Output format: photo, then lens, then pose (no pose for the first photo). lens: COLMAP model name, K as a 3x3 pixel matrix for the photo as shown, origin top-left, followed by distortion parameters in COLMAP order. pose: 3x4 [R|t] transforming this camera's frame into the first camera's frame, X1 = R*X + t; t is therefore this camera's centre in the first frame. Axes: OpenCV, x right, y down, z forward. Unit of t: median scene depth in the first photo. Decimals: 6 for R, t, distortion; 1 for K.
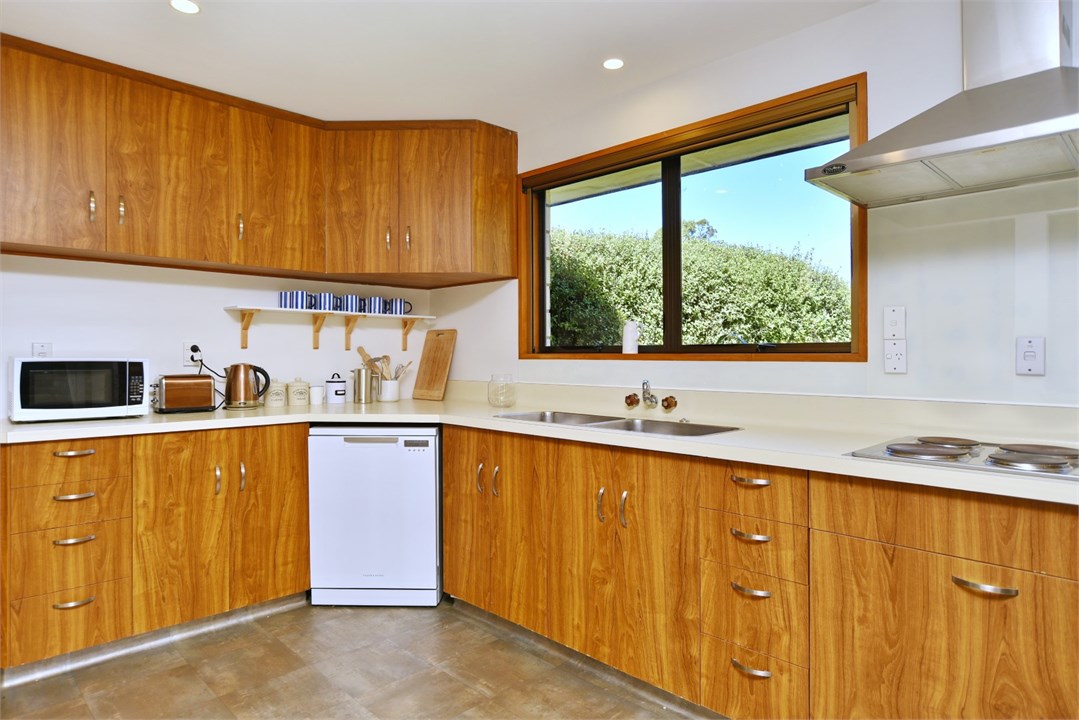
lens RADIAL K [[634.7, 0, 538.9], [0, 634.7, 352.1], [0, 0, 1]] dist [-0.015260, 0.006686]
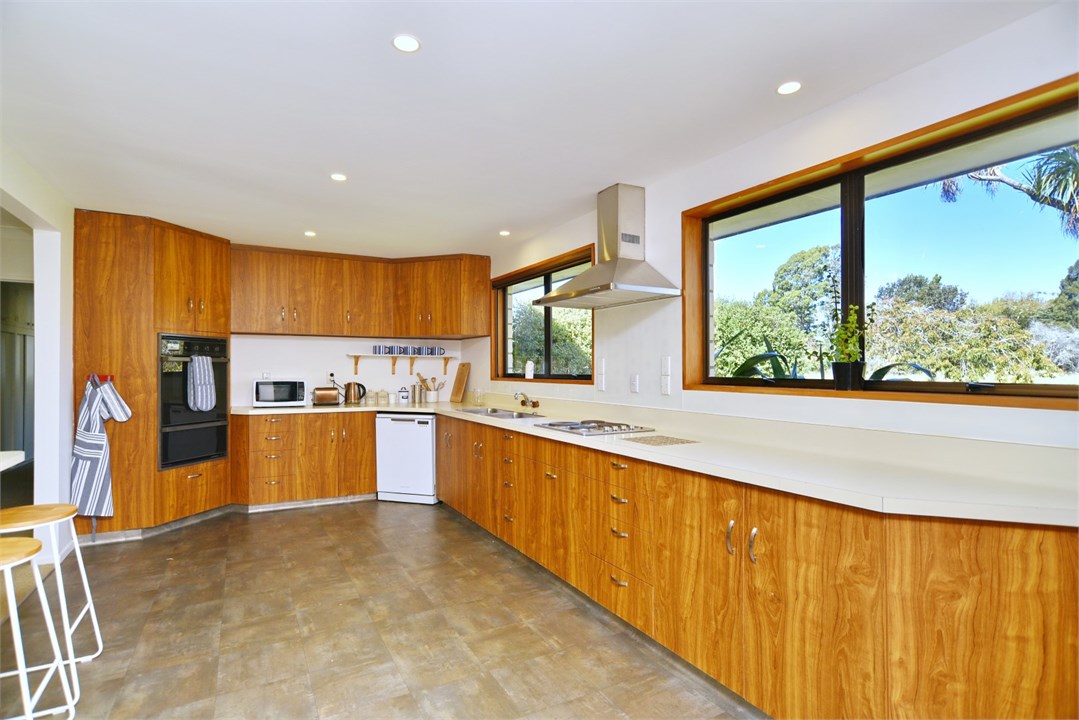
lens RADIAL K [[530.6, 0, 539.5], [0, 530.6, 366.1], [0, 0, 1]] dist [-0.027213, 0.003674]
pose [[0.966284, -0.000920, -0.257476, 0.599568], [0.000575, 0.999999, -0.001415, -0.033271], [0.257477, 0.001219, 0.966284, -0.534864]]
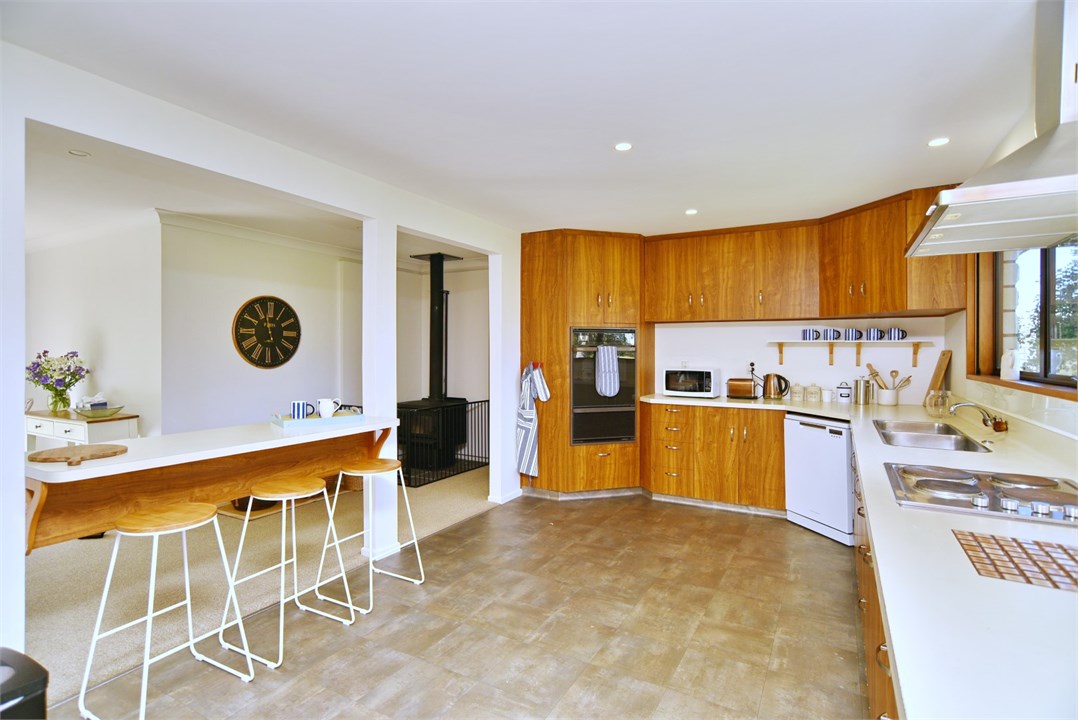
lens RADIAL K [[530.1, 0, 538.2], [0, 530.1, 354.5], [0, 0, 1]] dist [-0.027213, 0.003674]
pose [[0.283671, 0.006037, -0.958903, 0.796293], [0.001865, 0.999975, 0.006847, -0.049208], [0.958920, -0.003731, 0.283652, -0.027123]]
